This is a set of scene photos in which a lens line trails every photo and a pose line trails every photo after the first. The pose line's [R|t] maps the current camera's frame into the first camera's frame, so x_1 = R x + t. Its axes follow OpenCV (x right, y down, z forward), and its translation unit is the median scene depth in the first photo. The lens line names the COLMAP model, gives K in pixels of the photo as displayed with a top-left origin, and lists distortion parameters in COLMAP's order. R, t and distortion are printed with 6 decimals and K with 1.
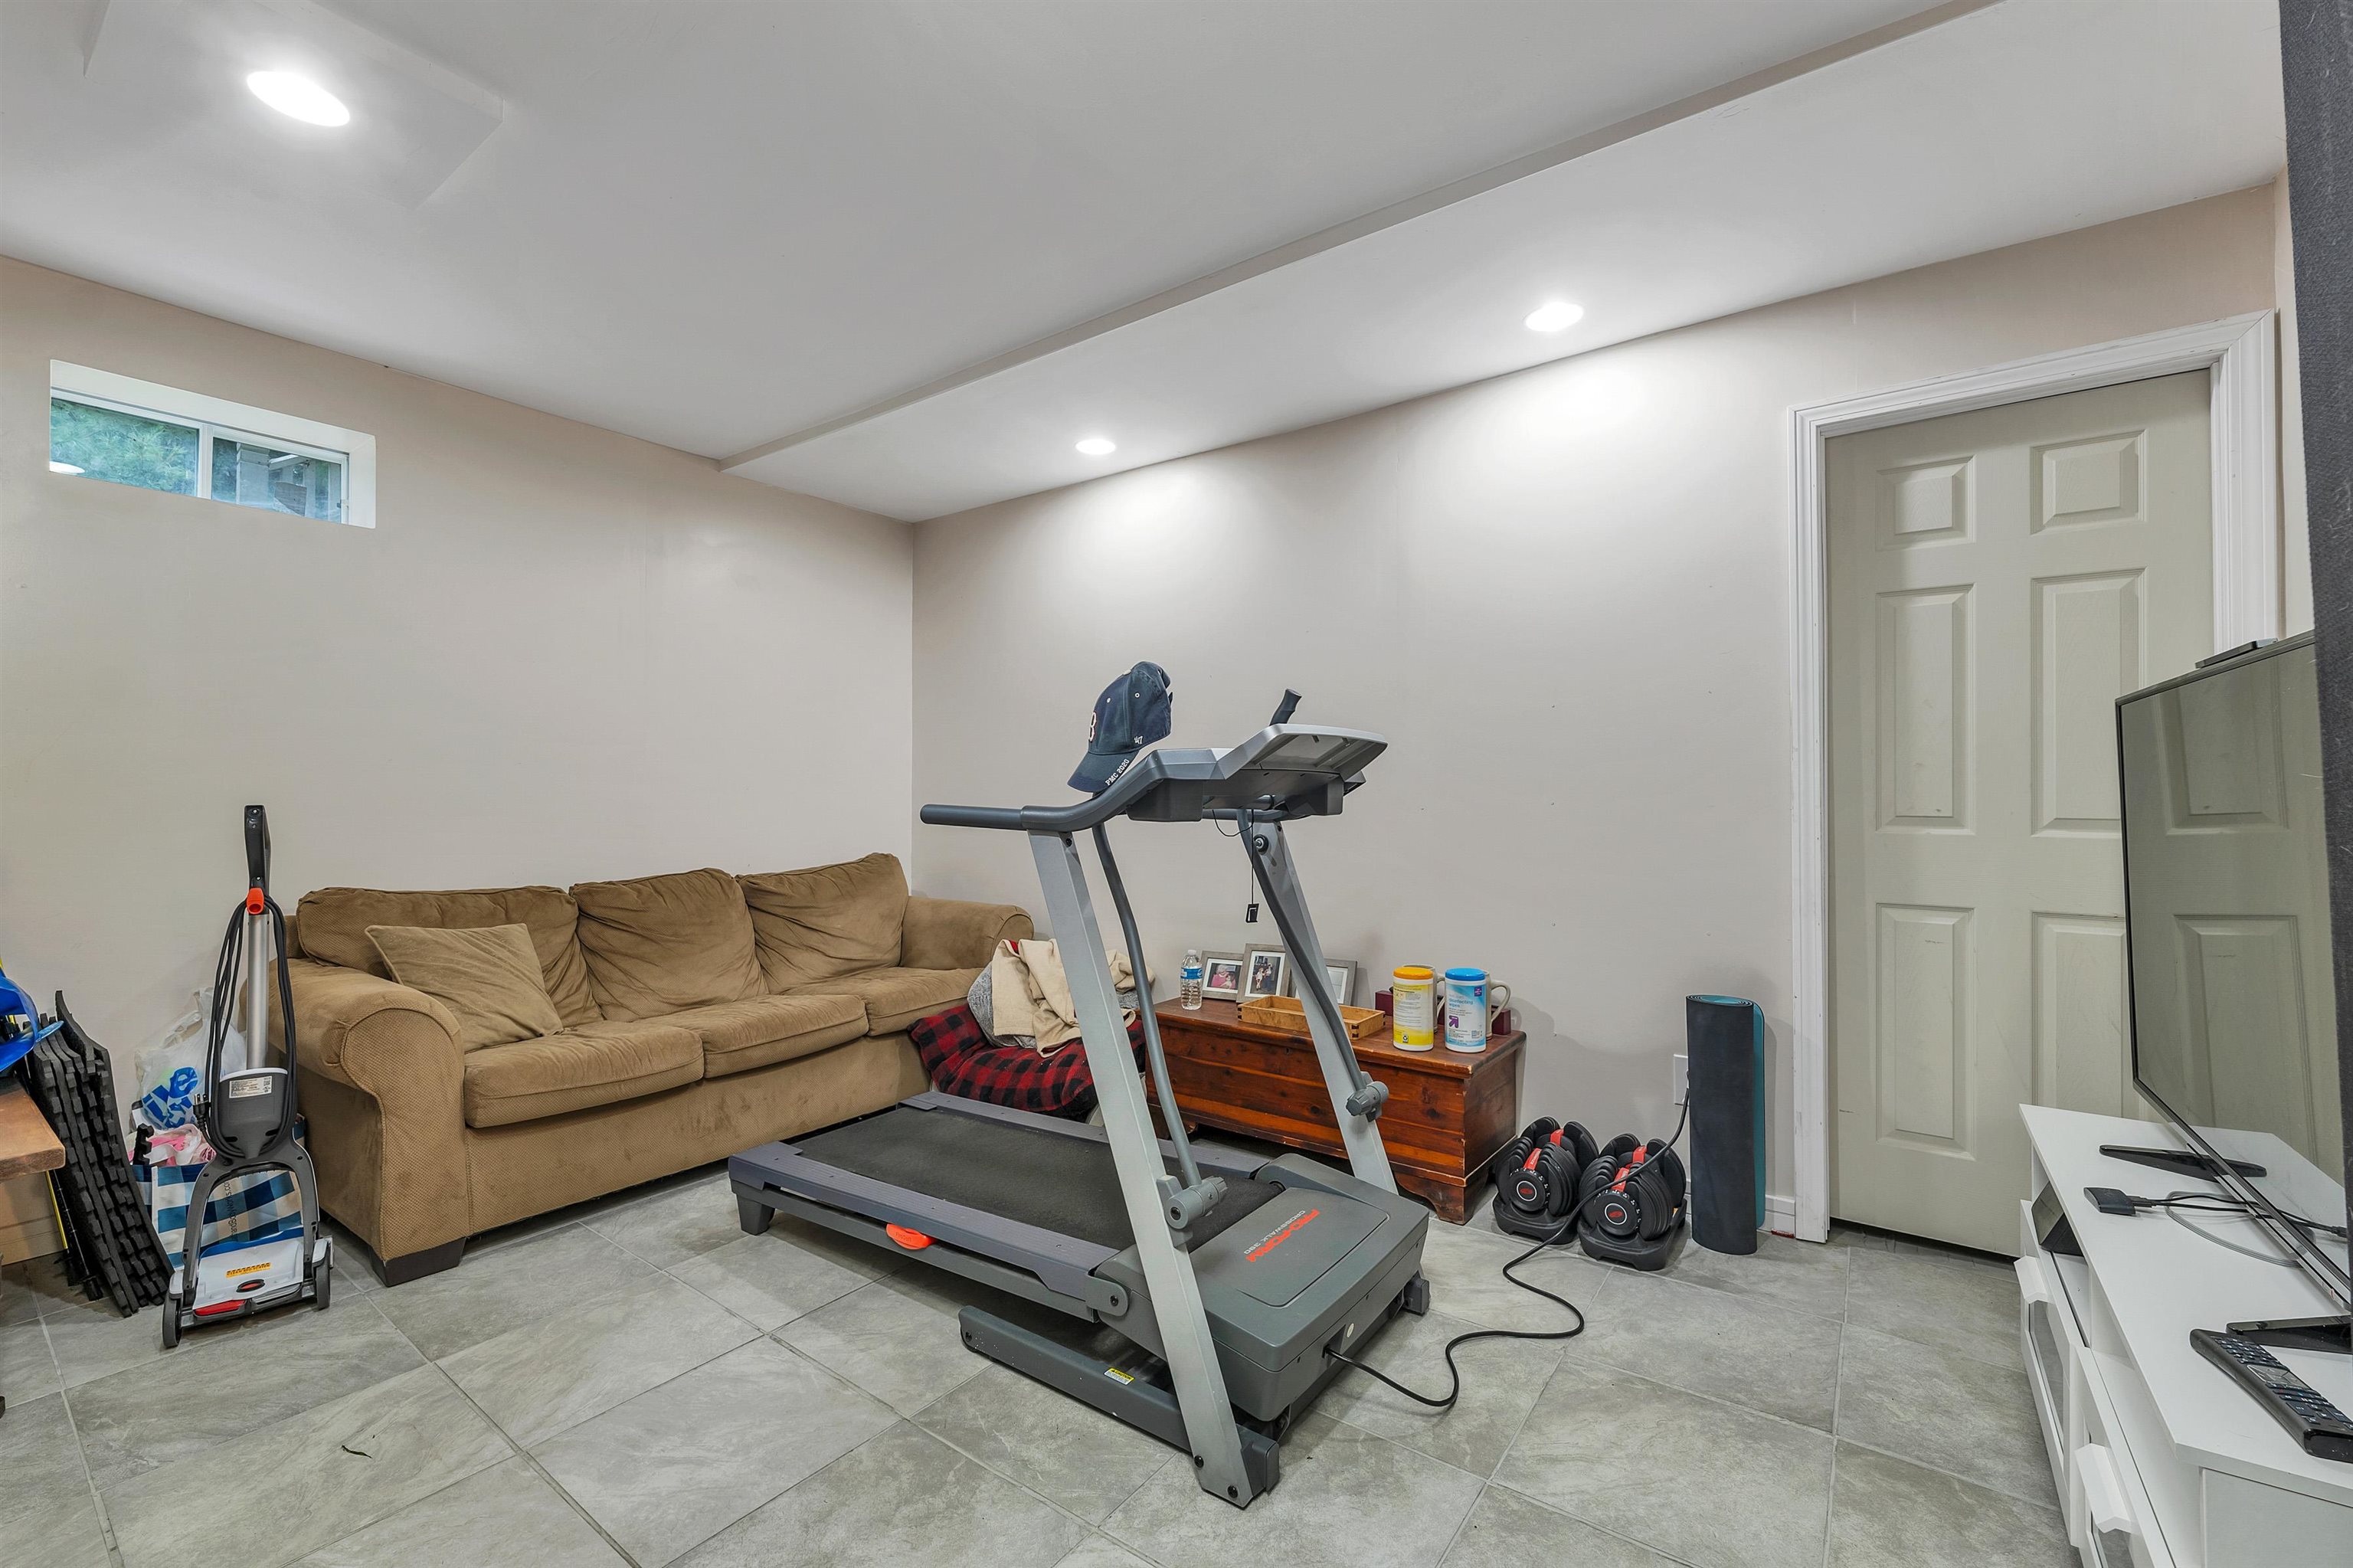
lens RADIAL K [[980.9, 0, 1173.6], [0, 980.9, 772.9], [0, 0, 1]] dist [0.000385, 0.000125]
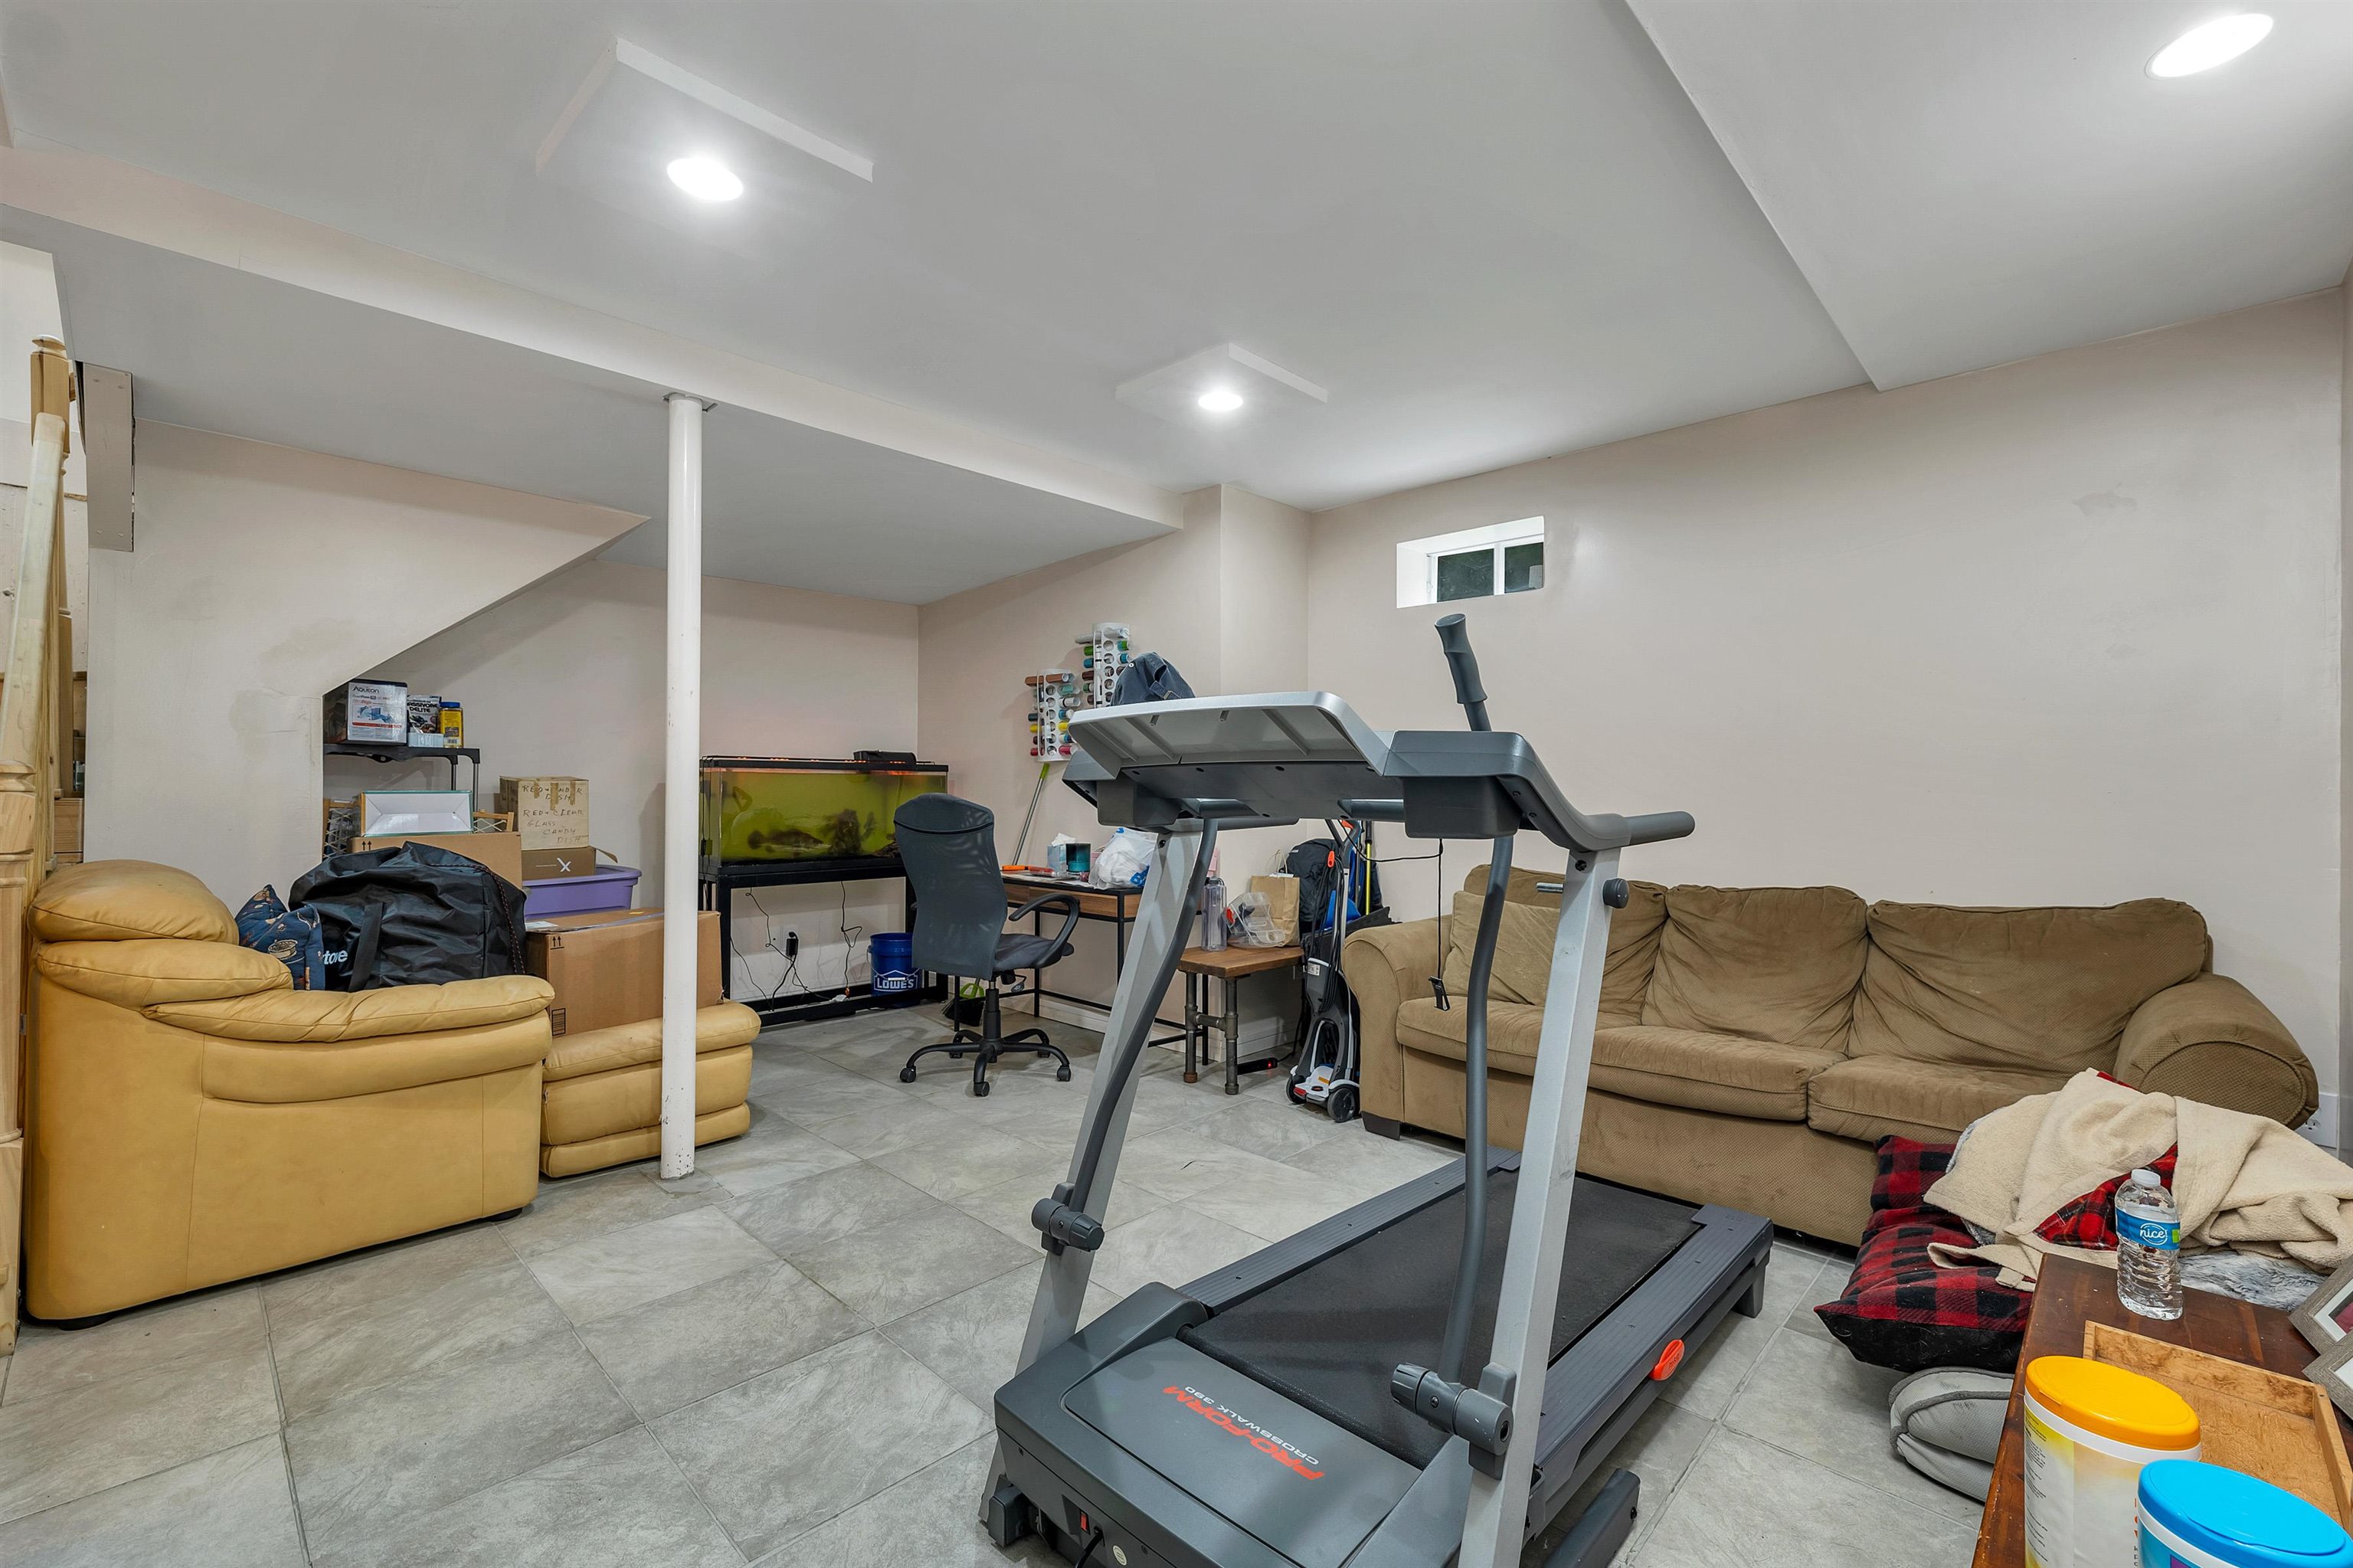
lens RADIAL K [[998.7, 0, 1195.5], [0, 998.7, 796.6], [0, 0, 1]] dist [0.000806, 0.000690]
pose [[-0.124973, -0.004028, -0.992152, 0.726183], [0.010329, 0.999932, -0.005361, 0.033827], [0.992106, -0.010918, -0.124923, 0.963655]]
